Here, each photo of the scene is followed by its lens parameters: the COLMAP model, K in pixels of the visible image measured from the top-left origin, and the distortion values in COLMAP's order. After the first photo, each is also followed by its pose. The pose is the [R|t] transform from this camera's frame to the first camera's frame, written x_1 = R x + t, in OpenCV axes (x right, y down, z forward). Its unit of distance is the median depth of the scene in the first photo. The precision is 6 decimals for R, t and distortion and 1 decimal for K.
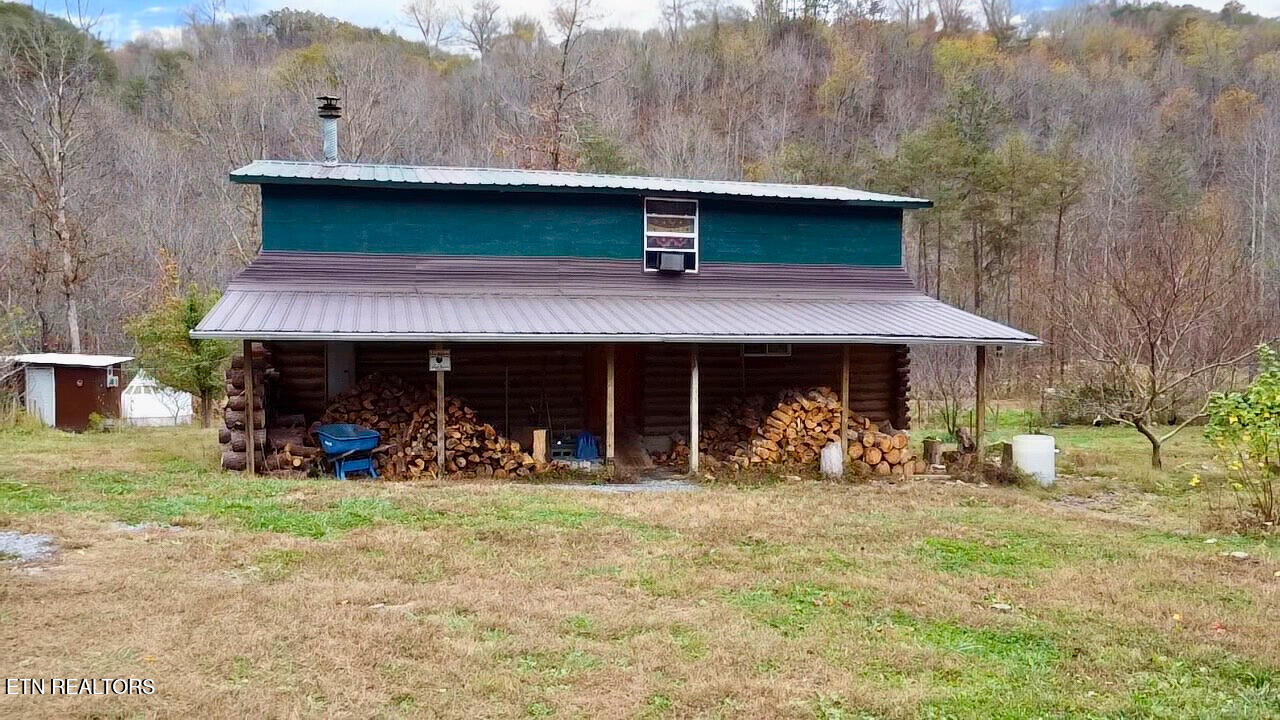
lens RADIAL K [[967.4, 0, 640.0], [0, 967.4, 360.0], [0, 0, 1]] dist [0.005546, -0.012143]
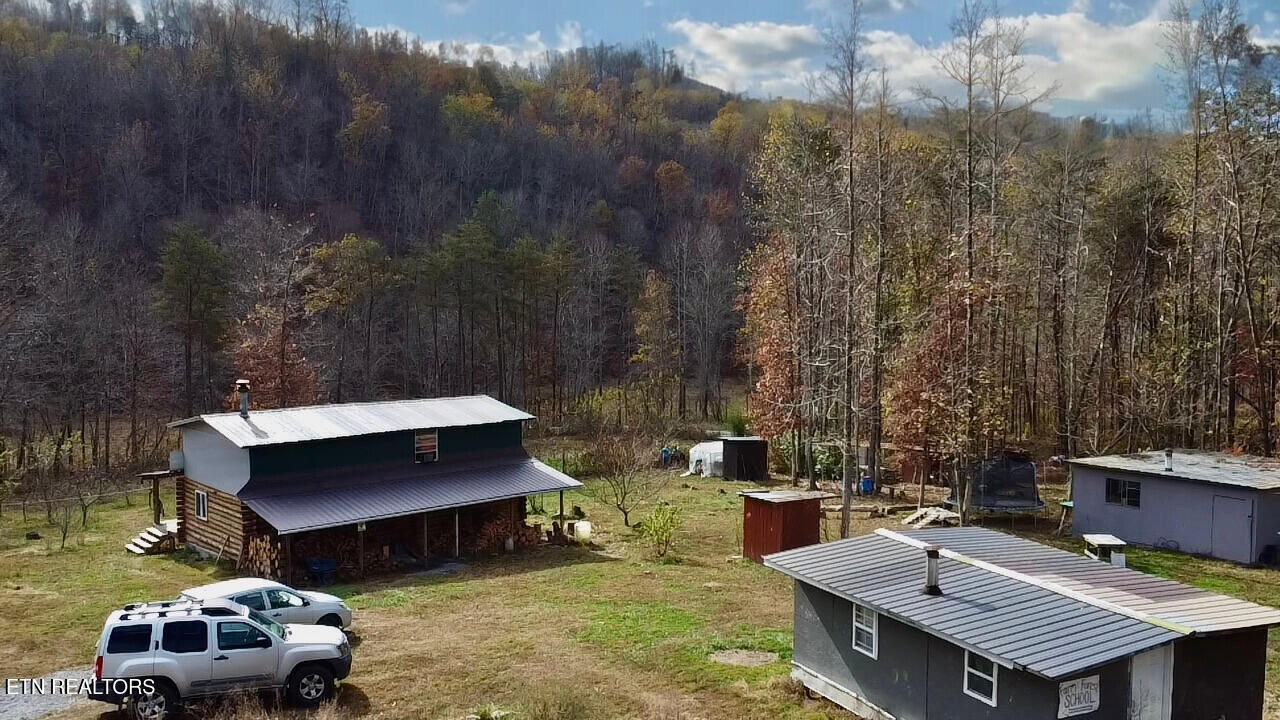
lens RADIAL K [[967.4, 0, 640.0], [0, 967.4, 360.0], [0, 0, 1]] dist [0.005546, -0.012143]
pose [[0.873202, -0.030641, 0.486394, -0.056232], [0.029302, 0.999517, 0.010361, -0.030825], [-0.486477, 0.005205, 0.873678, -0.106703]]
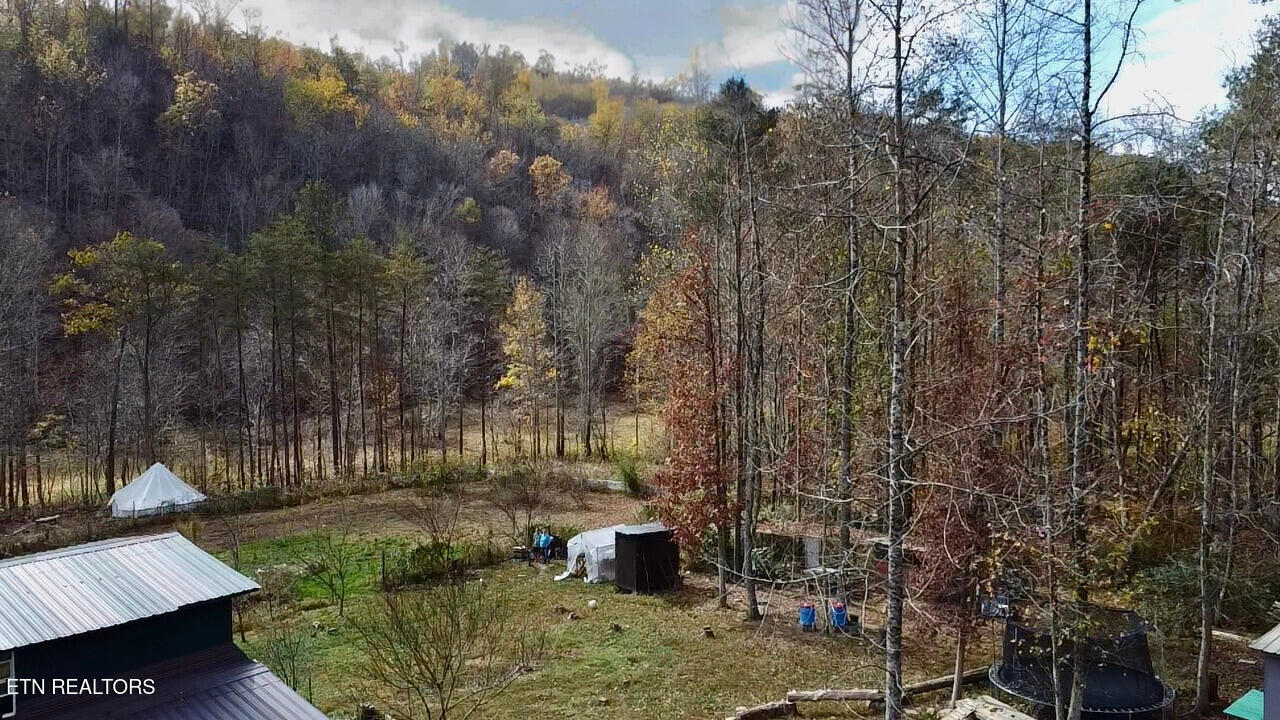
lens RADIAL K [[967.4, 0, 640.0], [0, 967.4, 360.0], [0, 0, 1]] dist [0.005546, -0.012143]
pose [[0.806721, -0.039501, 0.589611, 0.000206], [0.039847, 0.999129, 0.012417, -0.042283], [-0.589588, 0.013477, 0.807592, -0.019787]]
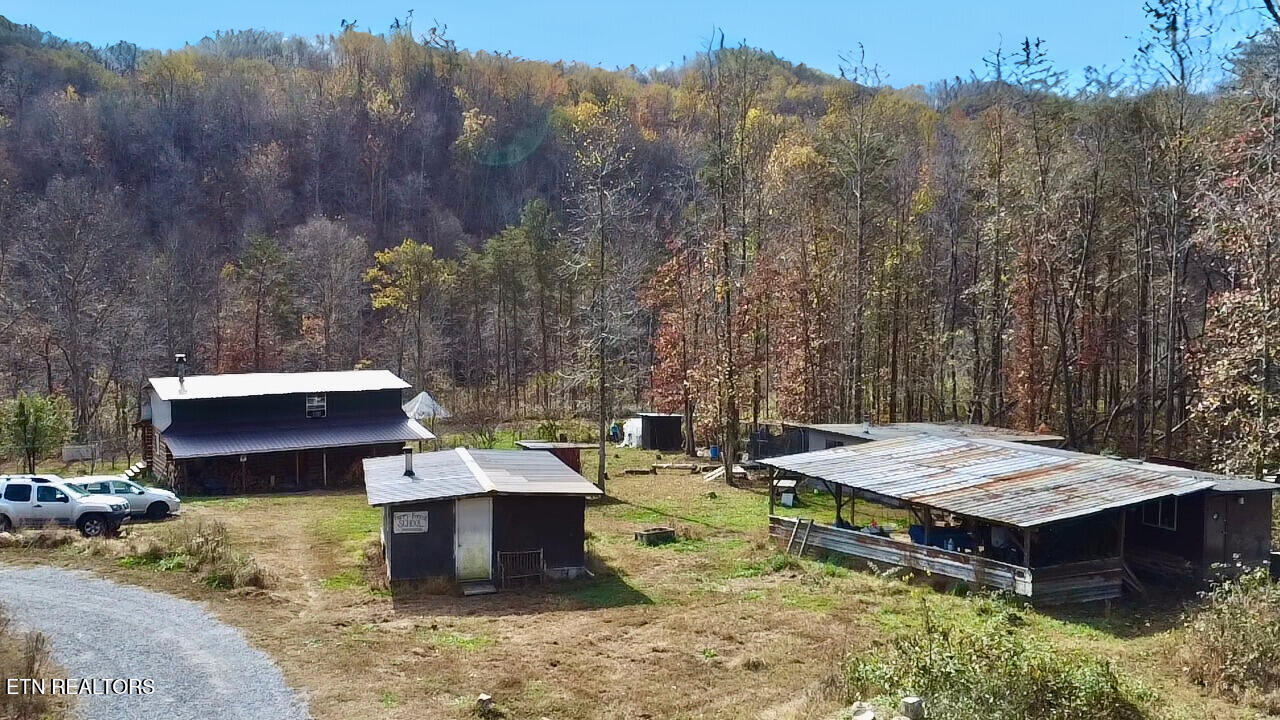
lens RADIAL K [[967.4, 0, 640.0], [0, 967.4, 360.0], [0, 0, 1]] dist [0.005546, -0.012143]
pose [[0.941305, -0.024905, 0.336636, -0.002676], [0.023171, 0.999689, 0.009169, -0.025260], [-0.336760, -0.000831, 0.941590, -0.196040]]
